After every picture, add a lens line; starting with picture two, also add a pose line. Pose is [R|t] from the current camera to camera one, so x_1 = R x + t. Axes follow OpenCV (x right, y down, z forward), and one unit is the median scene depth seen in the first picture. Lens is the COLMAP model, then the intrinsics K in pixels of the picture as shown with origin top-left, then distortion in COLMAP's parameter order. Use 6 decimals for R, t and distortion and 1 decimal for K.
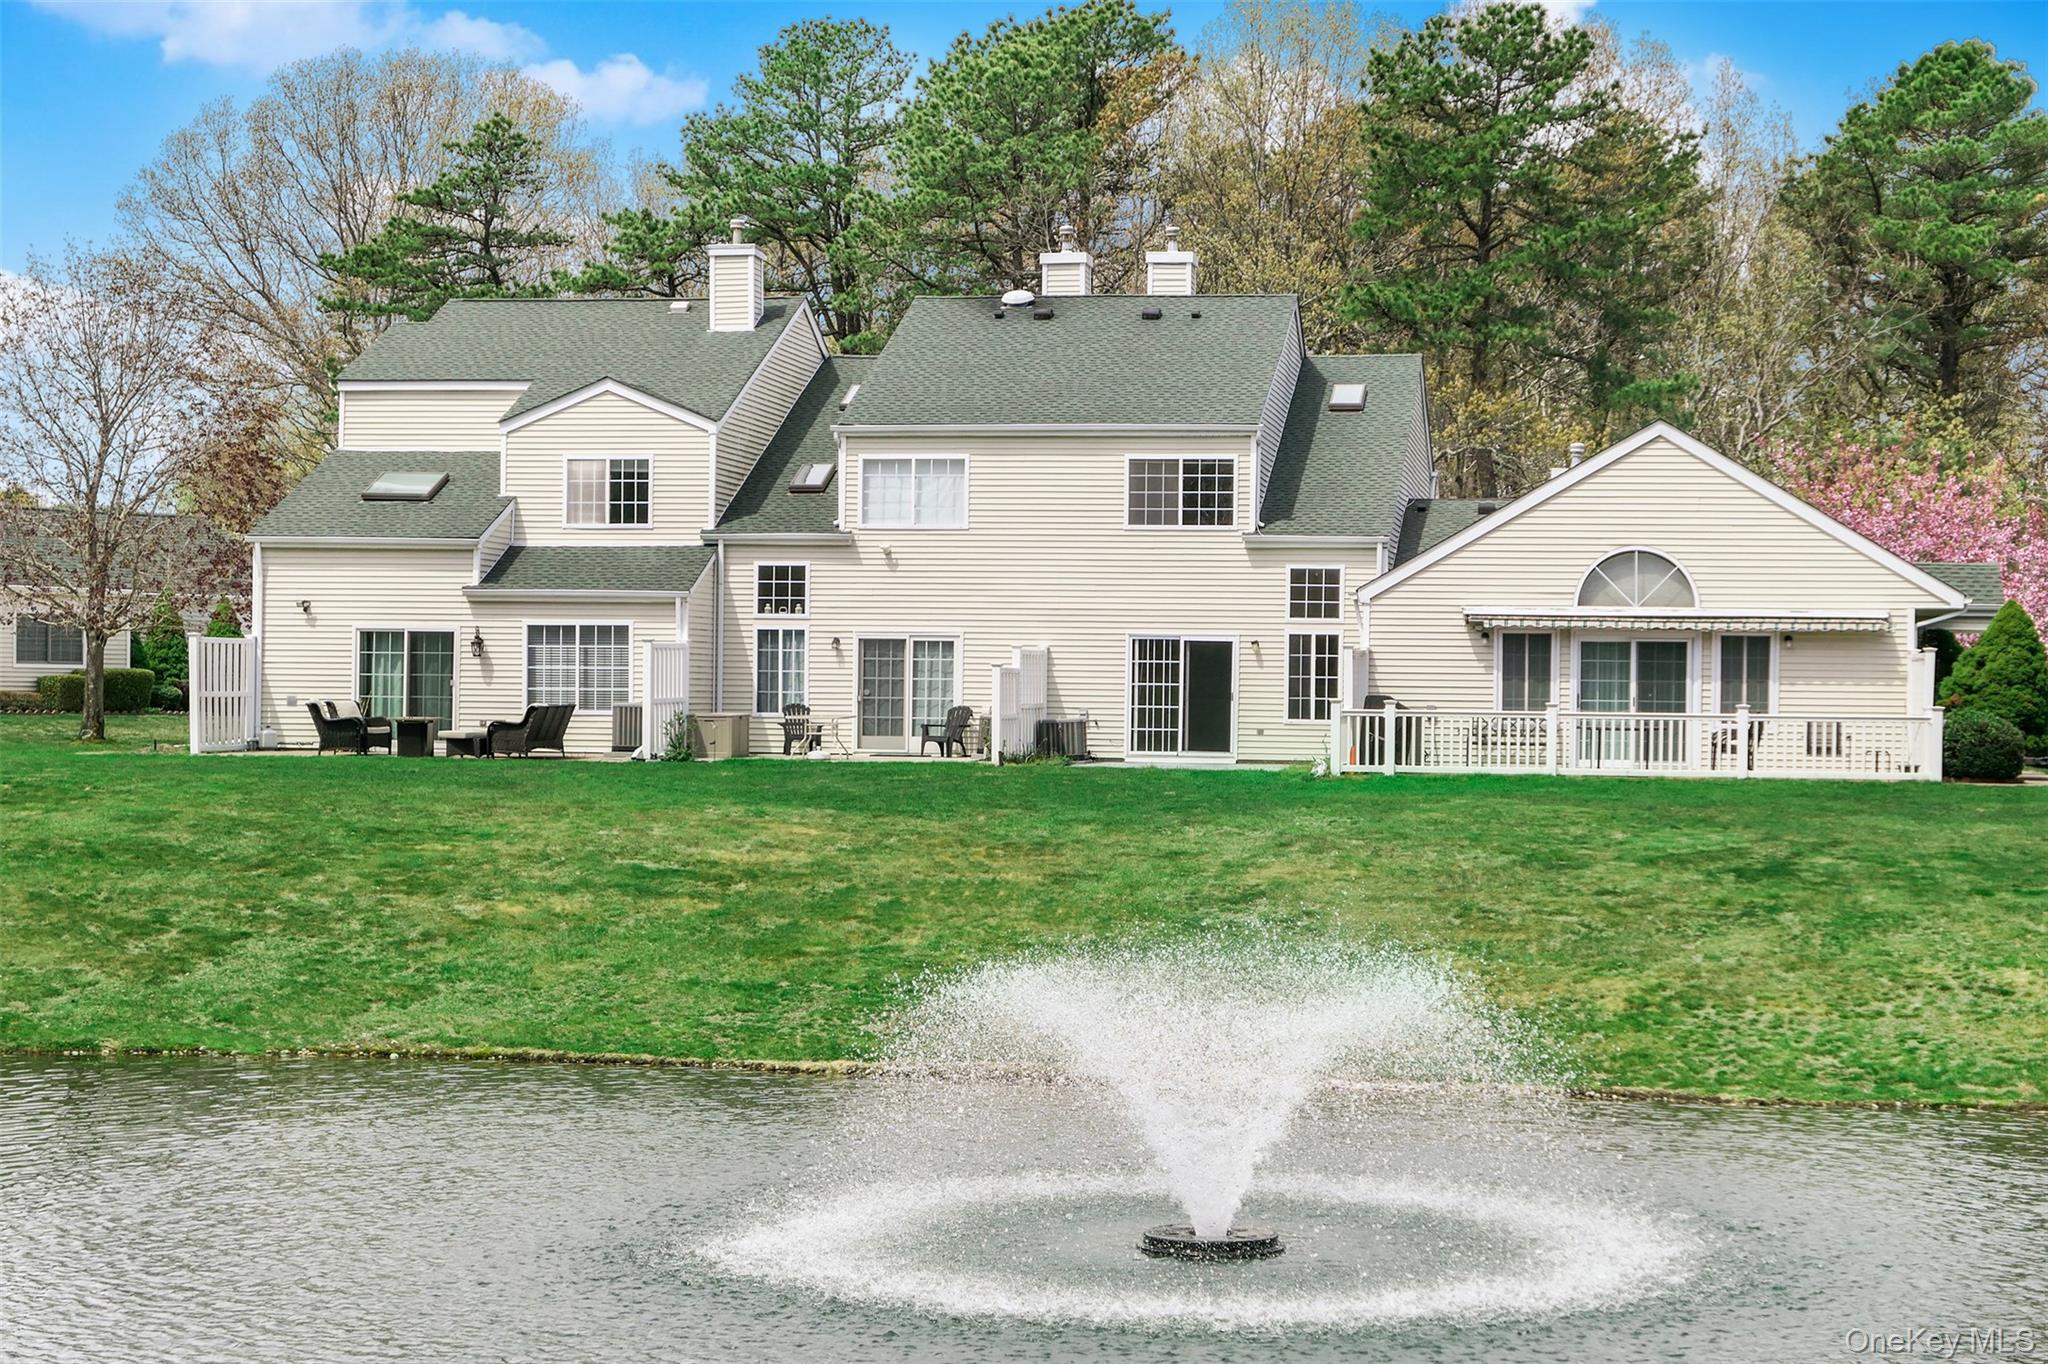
lens RADIAL K [[3742.6, 0, 1024.0], [0, 3742.6, 682.0], [0, 0, 1]] dist [0.016328, 0.085009]
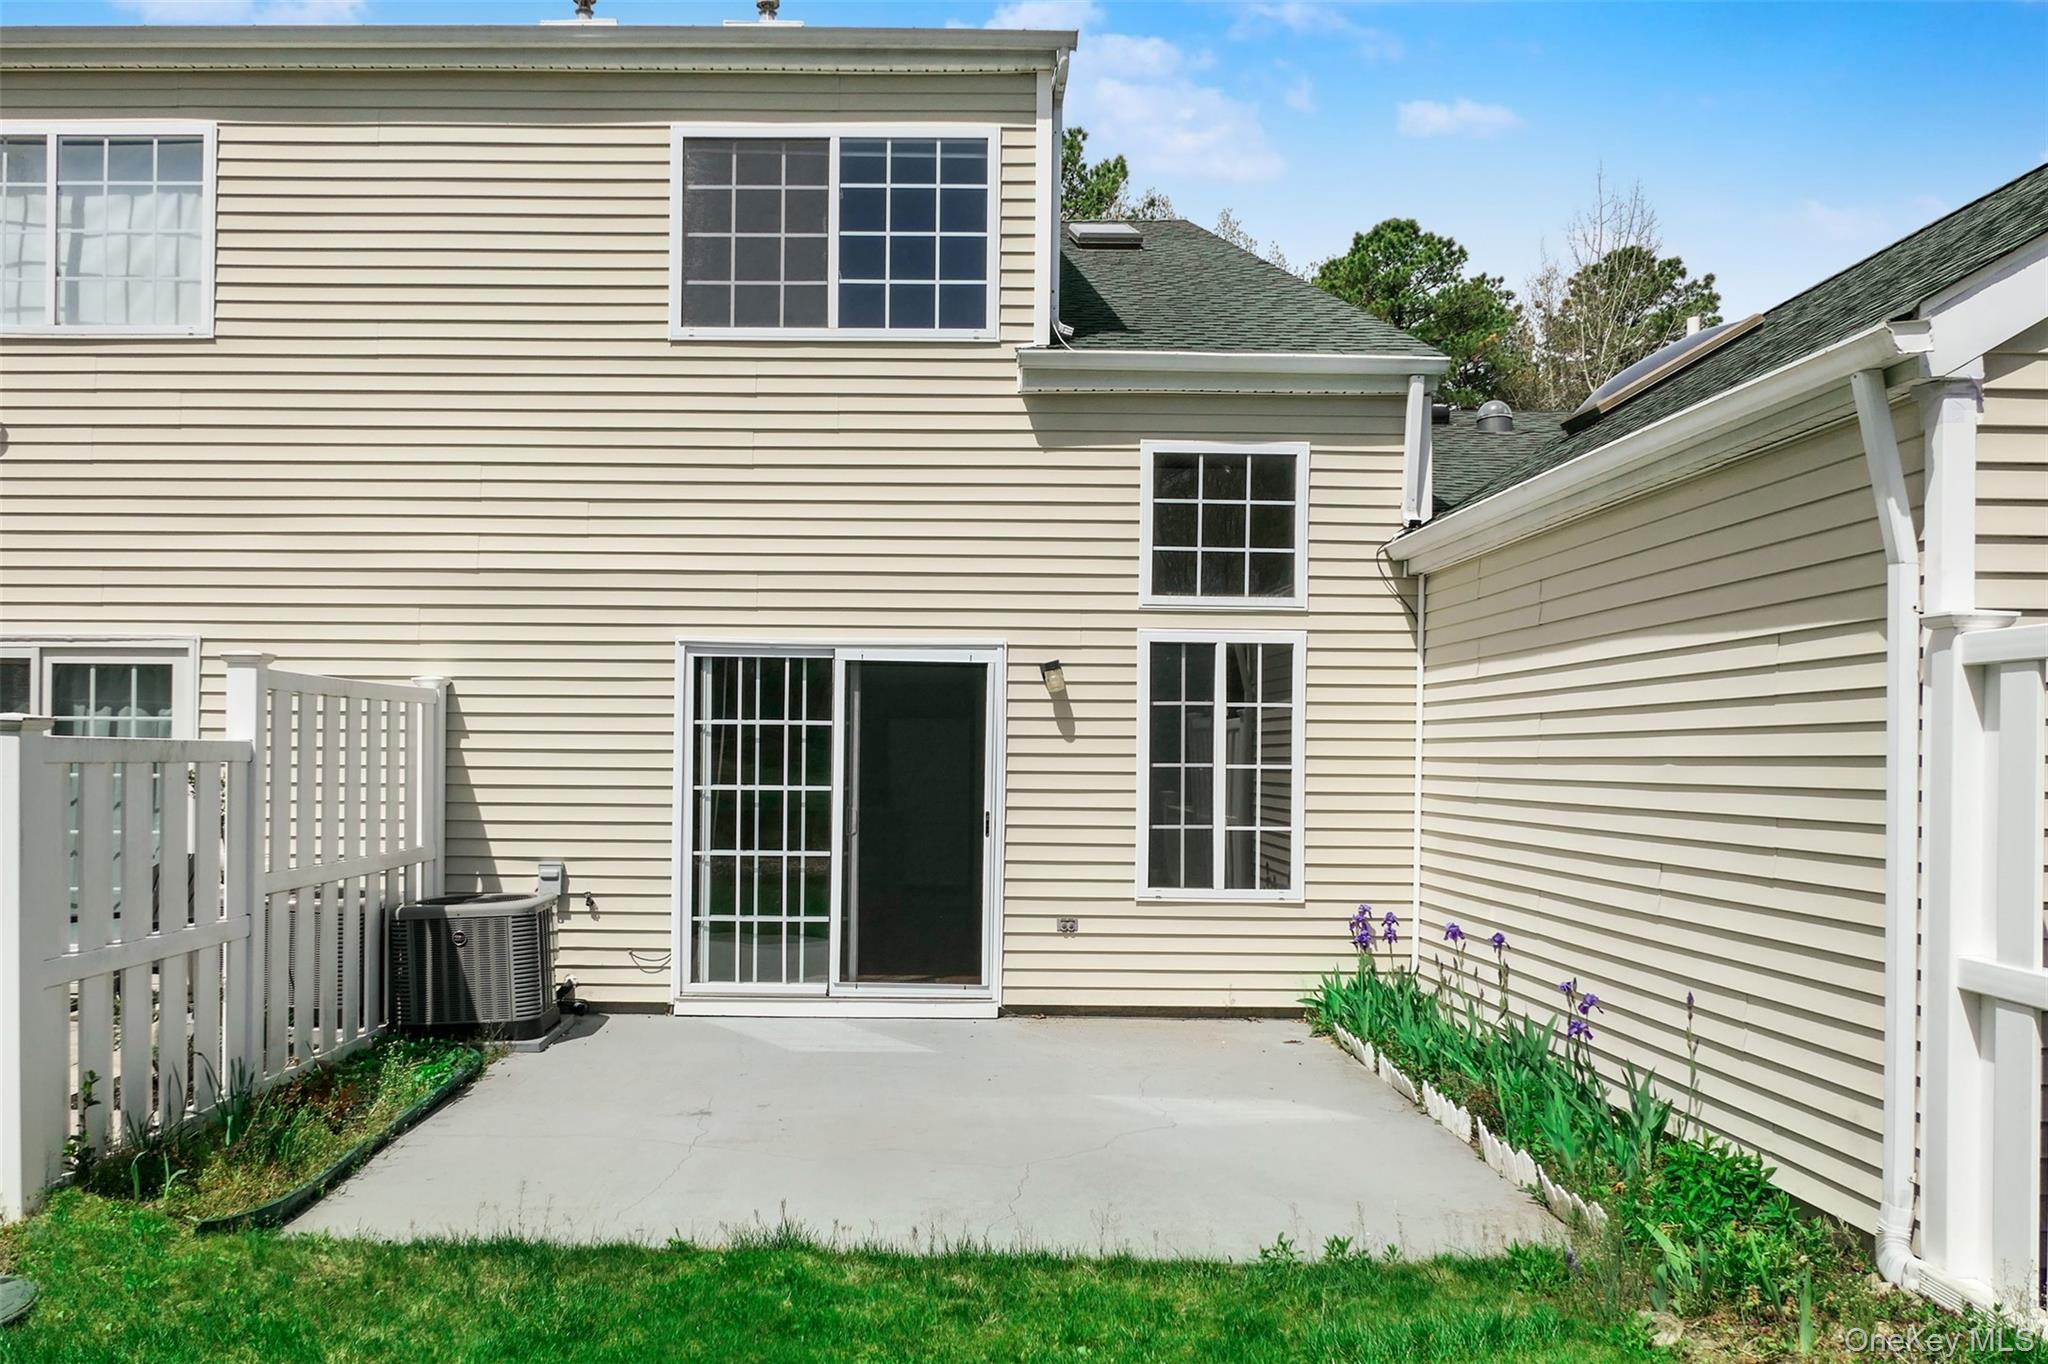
lens RADIAL K [[1449.9, 0, 1024.0], [0, 1449.9, 682.0], [0, 0, 1]] dist [-0.019329, 0.005050]
pose [[0.983734, -0.002918, 0.179610, 0.035071], [0.003775, 0.999983, -0.004431, -0.008531], [-0.179594, 0.005037, 0.983728, 0.867506]]
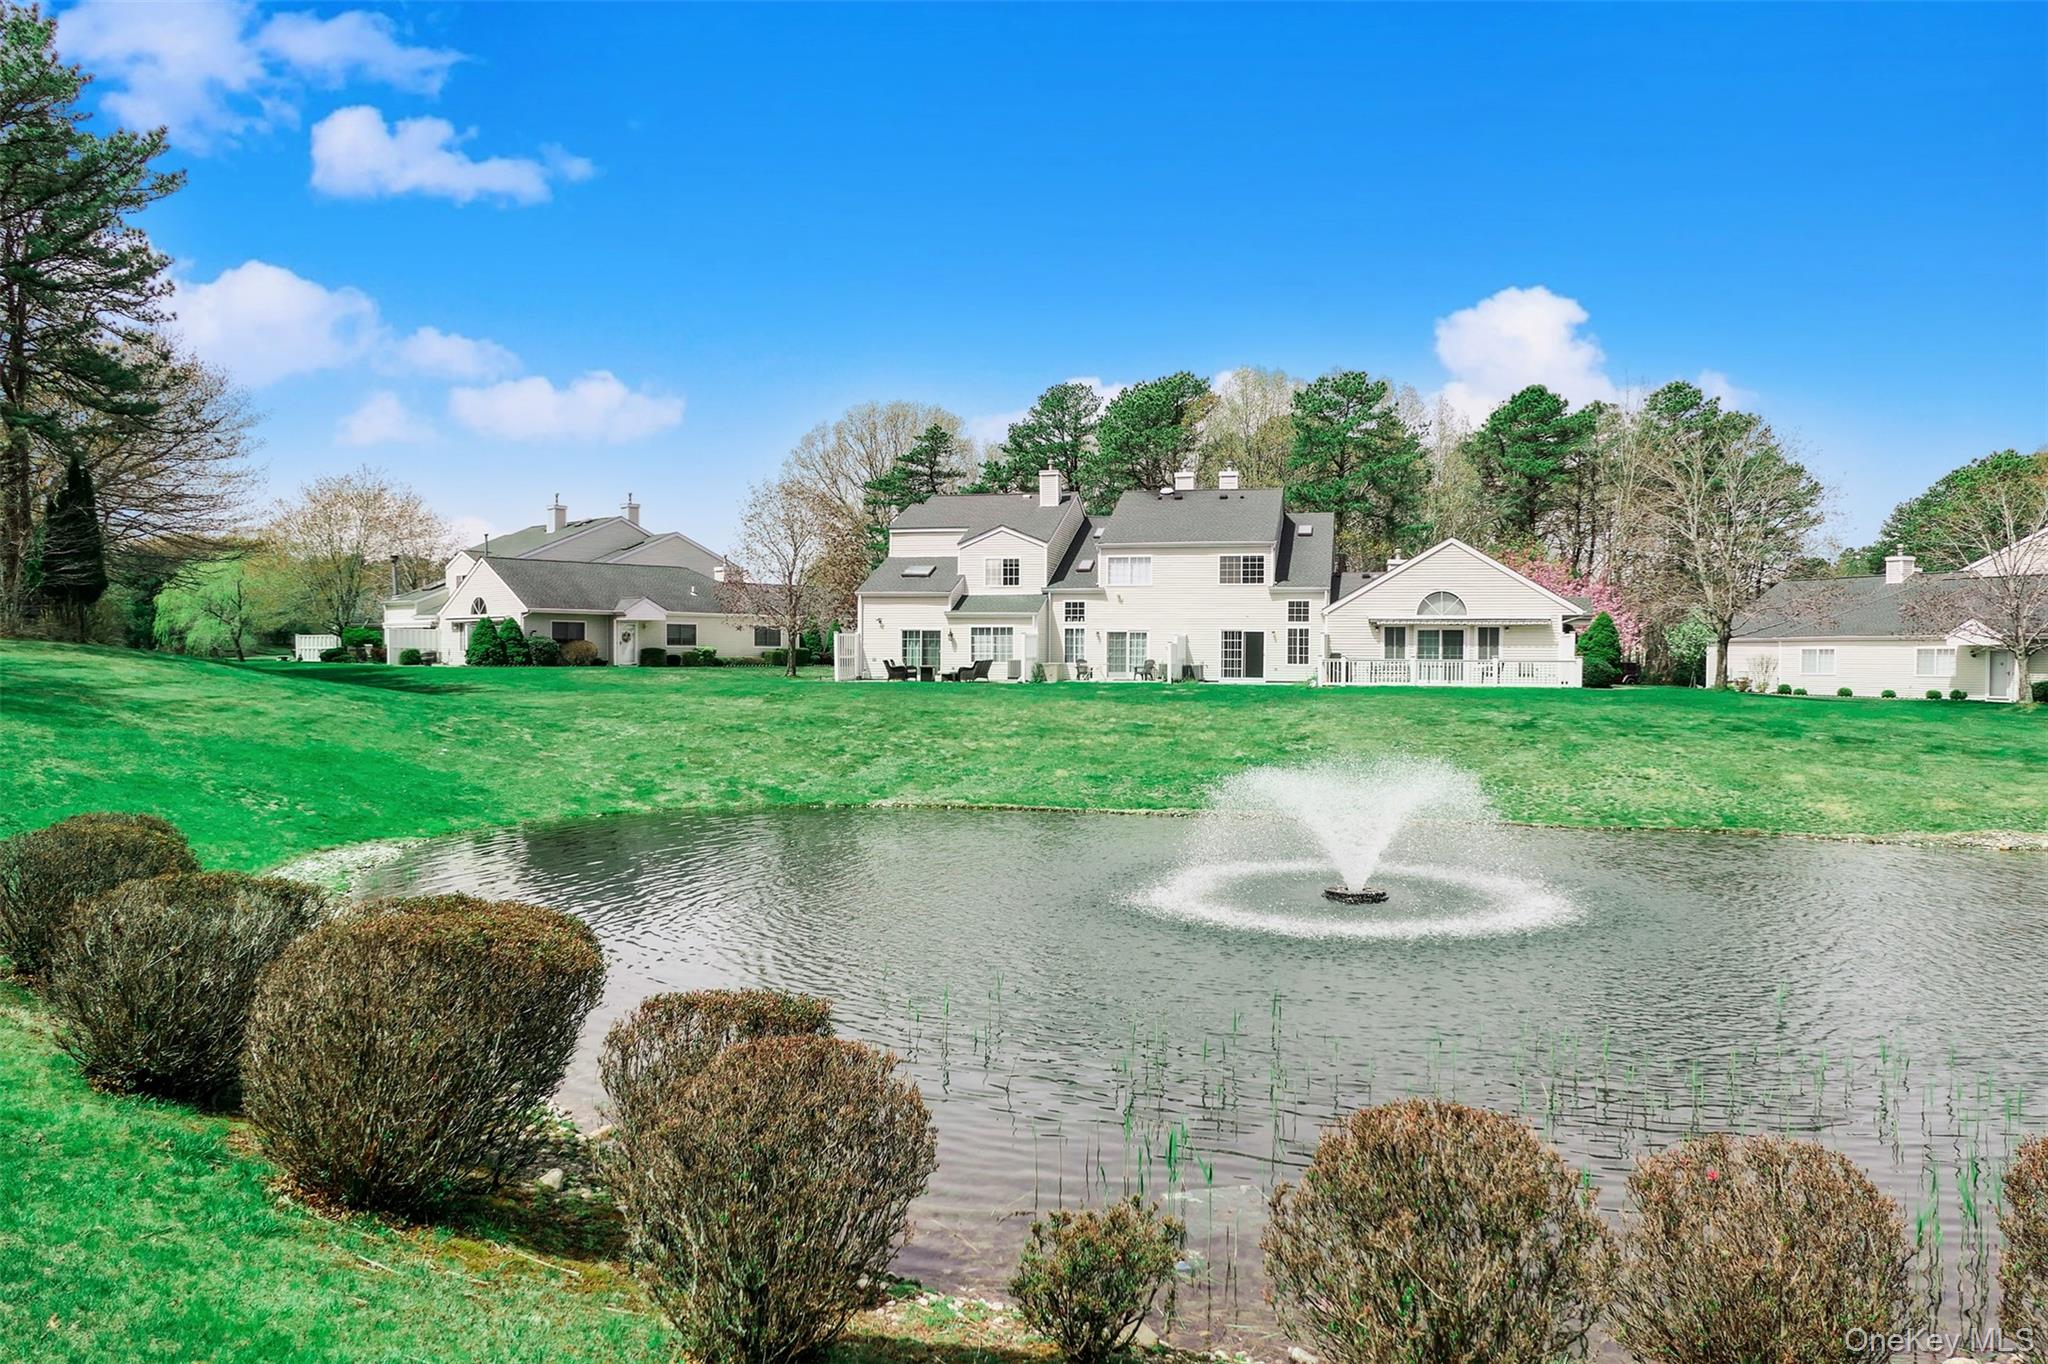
lens RADIAL K [[1449.9, 0, 1024.0], [0, 1449.9, 682.0], [0, 0, 1]] dist [-0.019329, 0.005050]
pose [[0.998498, -0.006427, -0.054417, -0.047539], [0.007447, 0.999800, 0.018566, 0.003005], [0.054287, -0.018943, 0.998346, 0.063294]]
